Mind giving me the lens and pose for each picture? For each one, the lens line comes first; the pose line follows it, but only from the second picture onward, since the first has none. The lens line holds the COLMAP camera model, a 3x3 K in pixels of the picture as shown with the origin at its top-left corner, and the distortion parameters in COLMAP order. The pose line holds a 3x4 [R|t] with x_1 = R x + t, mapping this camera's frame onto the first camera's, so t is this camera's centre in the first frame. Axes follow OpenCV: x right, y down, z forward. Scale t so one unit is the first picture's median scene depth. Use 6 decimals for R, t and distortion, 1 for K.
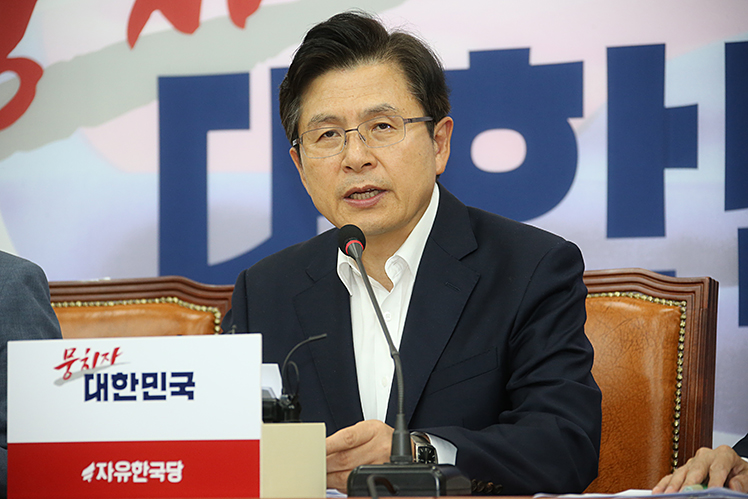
lens RADIAL K [[3531.2, 0, 374.0], [0, 3531.2, 249.5], [0, 0, 1]] dist [1.403169, -3.400491]
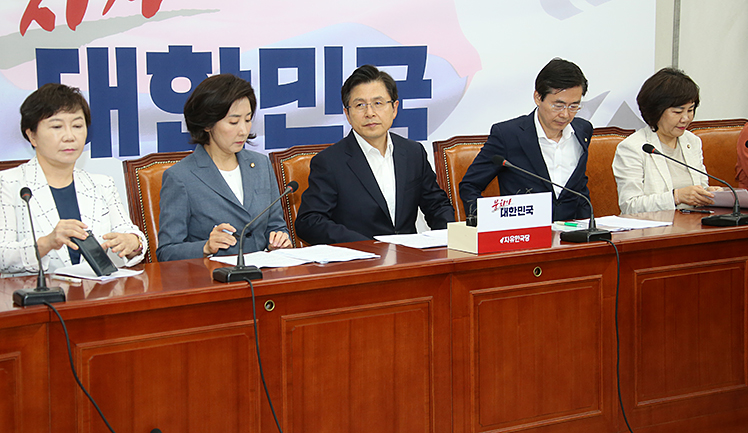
lens RADIAL K [[1393.9, 0, 374.0], [0, 1393.9, 216.5], [0, 0, 1]] dist [0.304682, 0.193303]
pose [[0.552101, -0.092759, 0.828601, -1.112740], [-0.034972, 0.990341, 0.134167, -0.111766], [-0.833043, -0.103051, 0.543525, 0.452152]]
